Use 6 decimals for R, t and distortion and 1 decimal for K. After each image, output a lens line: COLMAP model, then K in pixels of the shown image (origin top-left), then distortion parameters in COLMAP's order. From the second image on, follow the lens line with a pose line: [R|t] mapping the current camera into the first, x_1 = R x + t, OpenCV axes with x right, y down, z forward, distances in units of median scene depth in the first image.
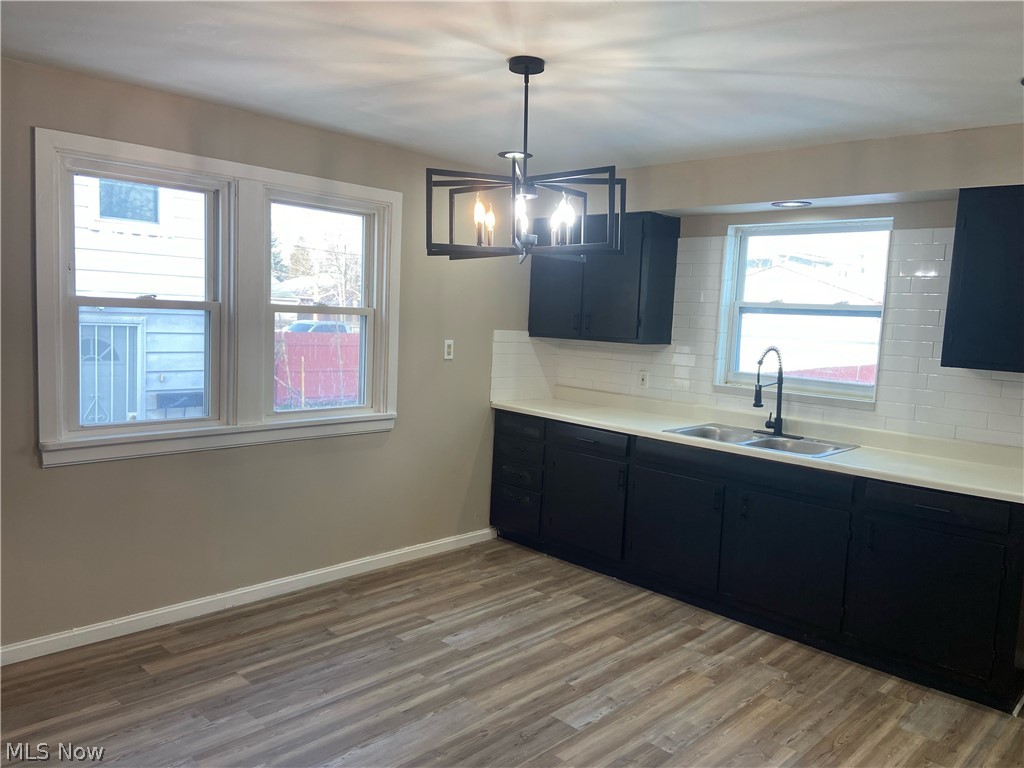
lens RADIAL K [[773.2, 0, 512.0], [0, 773.2, 384.0], [0, 0, 1]] dist [0.105615, -0.103152]
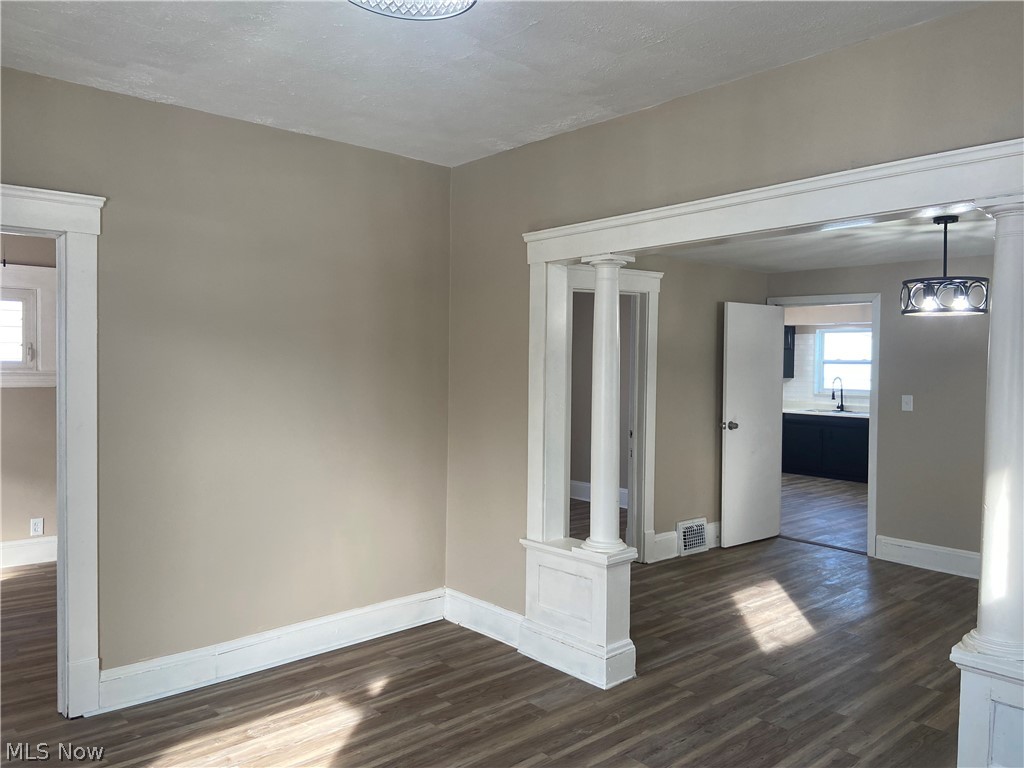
lens RADIAL K [[773.2, 0, 512.0], [0, 773.2, 384.0], [0, 0, 1]] dist [0.105615, -0.103152]
pose [[0.997138, -0.032178, -0.068408, -0.549555], [0.027336, 0.997132, -0.070572, 0.125629], [0.070482, 0.068500, 0.995158, -1.614380]]
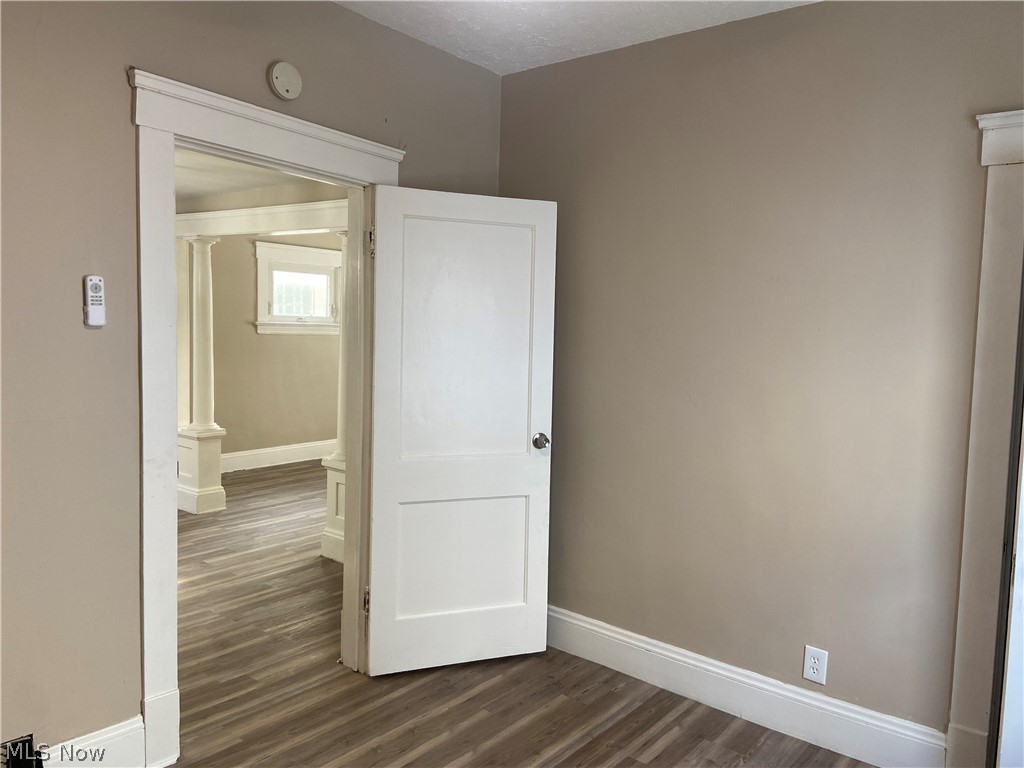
lens RADIAL K [[773.2, 0, 512.0], [0, 773.2, 384.0], [0, 0, 1]] dist [0.105615, -0.103152]
pose [[-0.992733, -0.064864, -0.101357, -0.626778], [-0.081733, 0.981644, 0.172323, -0.068386], [0.088319, 0.179355, -0.979812, 0.398548]]
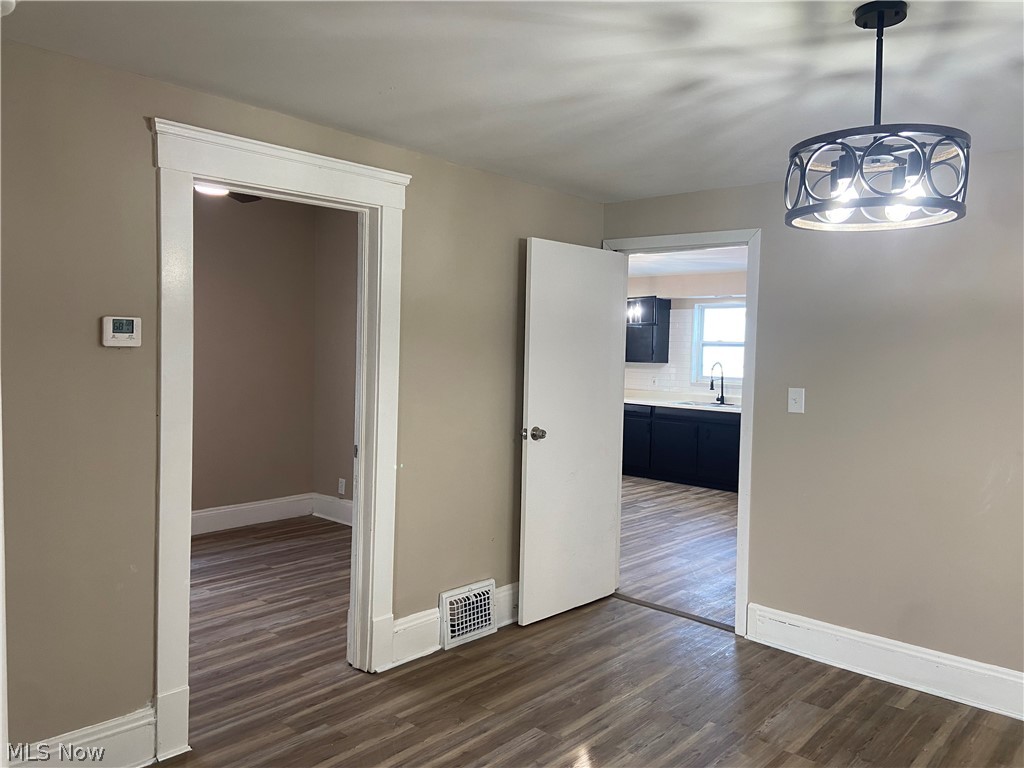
lens RADIAL K [[773.2, 0, 512.0], [0, 773.2, 384.0], [0, 0, 1]] dist [0.105615, -0.103152]
pose [[0.998811, -0.022145, 0.043437, -0.304362], [0.024245, 0.998532, -0.048436, 0.096127], [-0.042300, 0.049432, 0.997881, -1.035420]]
